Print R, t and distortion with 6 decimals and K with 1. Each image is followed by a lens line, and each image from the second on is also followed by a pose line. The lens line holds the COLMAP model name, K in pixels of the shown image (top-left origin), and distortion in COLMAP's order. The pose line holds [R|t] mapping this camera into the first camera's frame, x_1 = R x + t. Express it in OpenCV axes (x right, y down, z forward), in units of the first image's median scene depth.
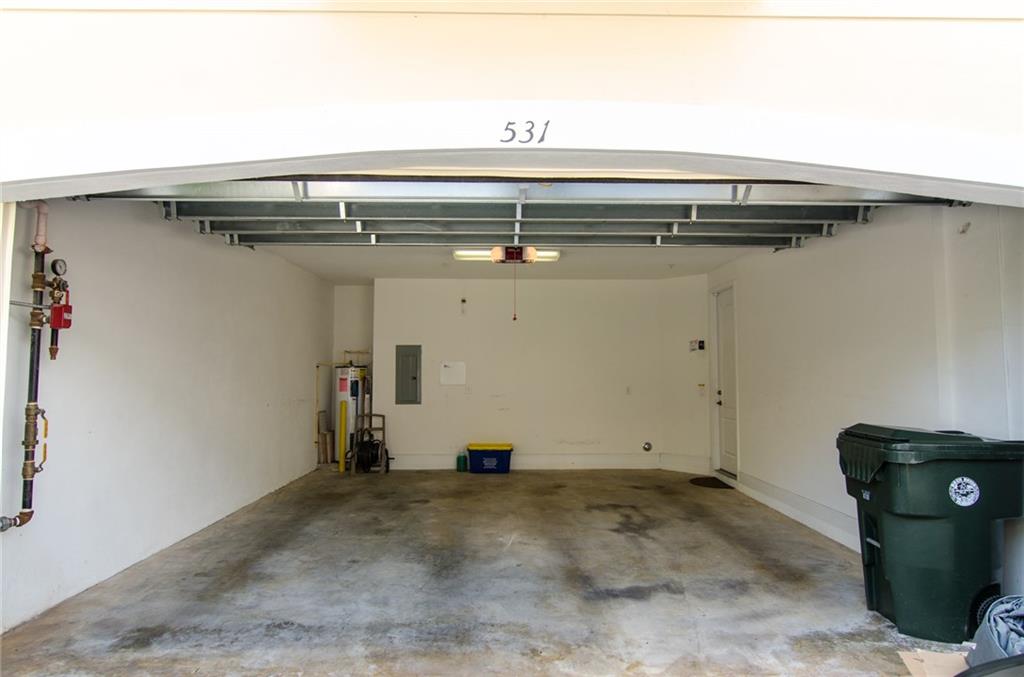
lens RADIAL K [[537.9, 0, 512.0], [0, 537.9, 338.5], [0, 0, 1]] dist [-0.010867, 0.000680]
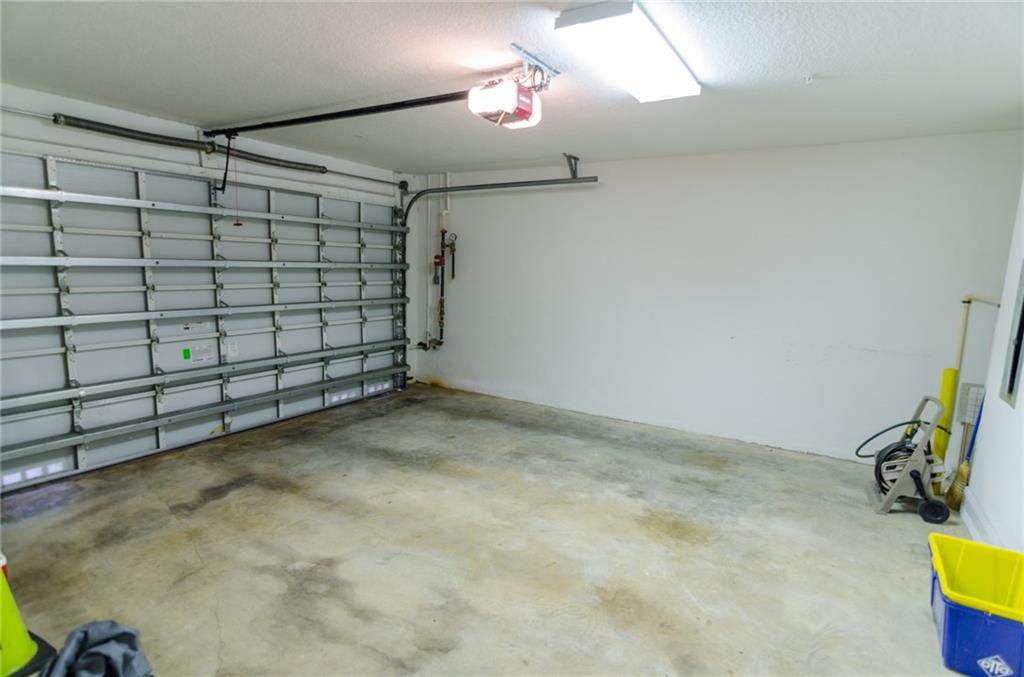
lens RADIAL K [[529.9, 0, 511.0], [0, 529.9, 343.0], [0, 0, 1]] dist [-0.002322, -0.000023]
pose [[-0.522711, 0.109463, -0.845453, 0.806629], [0.021613, 0.993105, 0.115218, 0.051184], [0.852236, 0.041952, -0.521473, 2.083882]]
